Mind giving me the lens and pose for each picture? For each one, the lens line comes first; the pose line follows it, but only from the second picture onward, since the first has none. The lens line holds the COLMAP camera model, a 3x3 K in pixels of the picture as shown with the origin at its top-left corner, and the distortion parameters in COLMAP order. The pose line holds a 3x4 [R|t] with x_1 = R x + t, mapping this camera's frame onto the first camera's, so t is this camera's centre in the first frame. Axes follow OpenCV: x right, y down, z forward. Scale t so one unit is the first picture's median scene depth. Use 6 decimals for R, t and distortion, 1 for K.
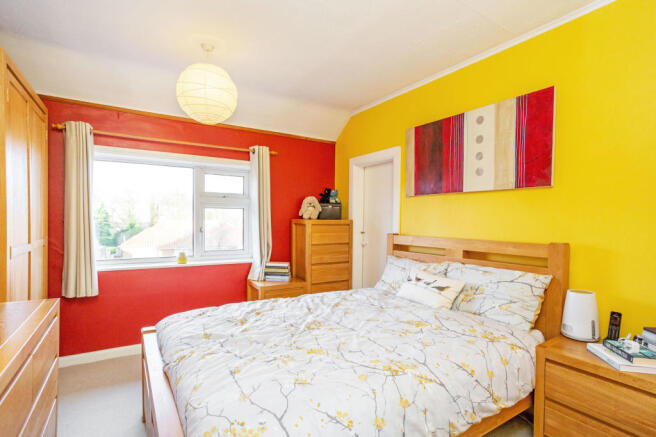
lens RADIAL K [[319.0, 0, 348.8], [0, 319.0, 210.6], [0, 0, 1]] dist [0.000077, -0.000057]
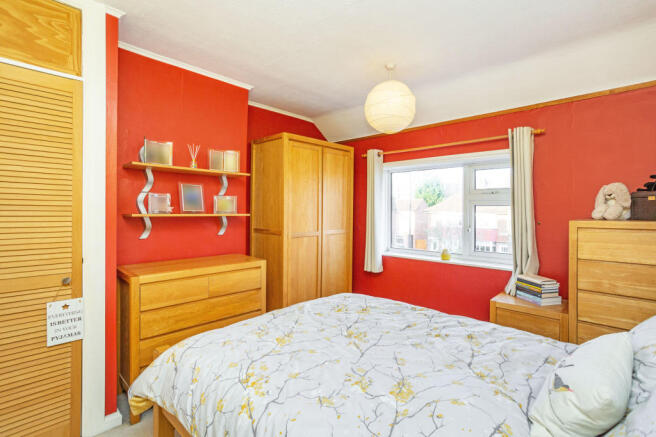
lens RADIAL K [[325.8, 0, 329.0], [0, 325.8, 199.5], [0, 0, 1]] dist [-0.055037, 0.024254]
pose [[0.205741, -0.043436, -0.977642, 1.011140], [0.020010, 0.998992, -0.040174, 0.004696], [0.978402, -0.011297, 0.206403, 0.920002]]
